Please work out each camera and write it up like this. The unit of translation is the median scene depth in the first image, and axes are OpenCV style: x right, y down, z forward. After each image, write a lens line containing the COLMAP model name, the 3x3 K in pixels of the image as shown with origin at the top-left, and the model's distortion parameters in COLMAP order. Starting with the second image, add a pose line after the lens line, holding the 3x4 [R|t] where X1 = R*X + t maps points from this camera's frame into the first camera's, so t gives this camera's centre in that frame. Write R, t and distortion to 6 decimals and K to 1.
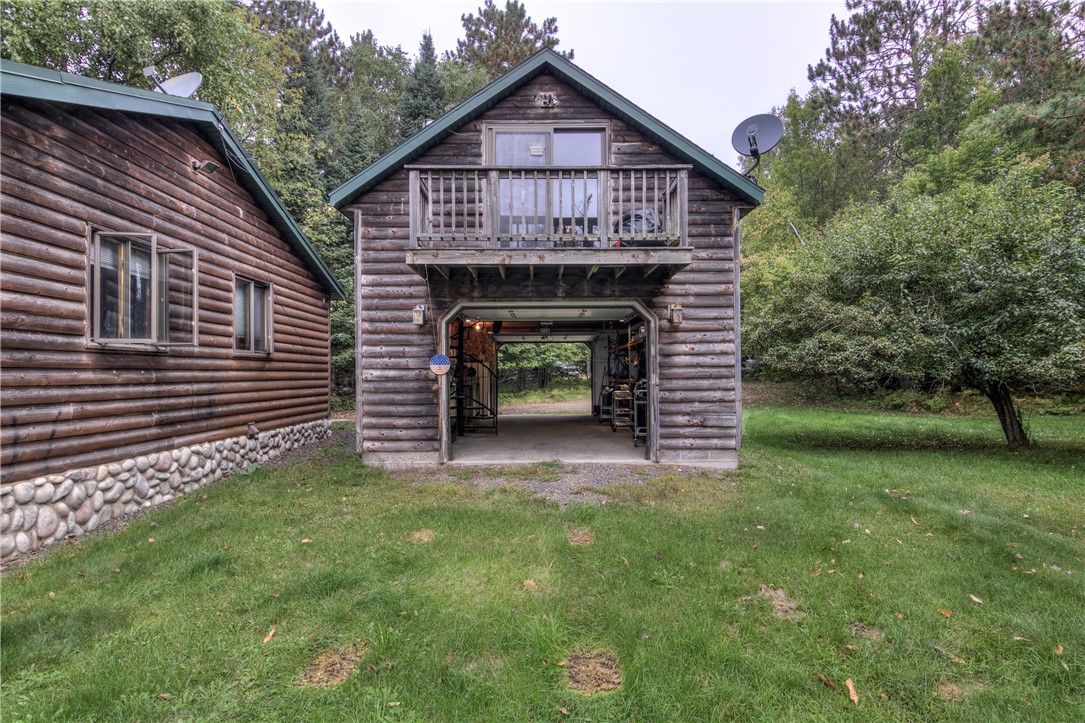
lens RADIAL K [[588.1, 0, 539.4], [0, 588.1, 368.9], [0, 0, 1]] dist [-0.001447, -0.002042]
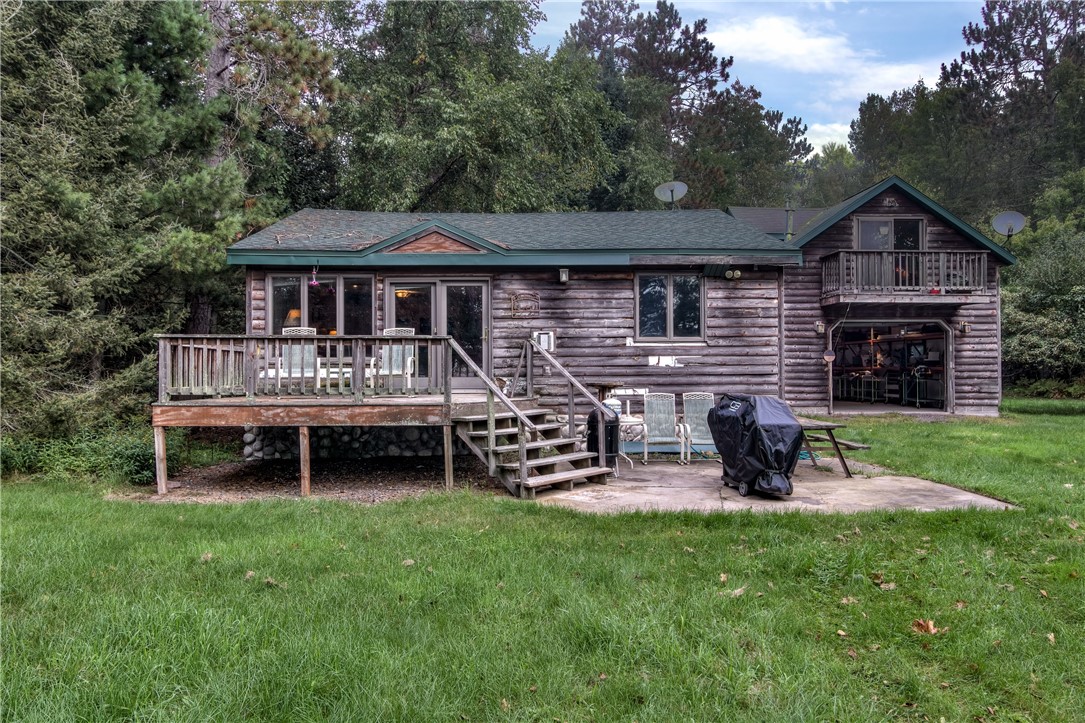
lens RADIAL K [[776.2, 0, 544.0], [0, 776.2, 357.4], [0, 0, 1]] dist [0.006800, -0.005047]
pose [[0.999194, 0.003389, 0.040010, -1.090174], [-0.003218, 0.999985, -0.004336, 0.009194], [-0.040024, 0.004204, 0.999190, -1.230187]]
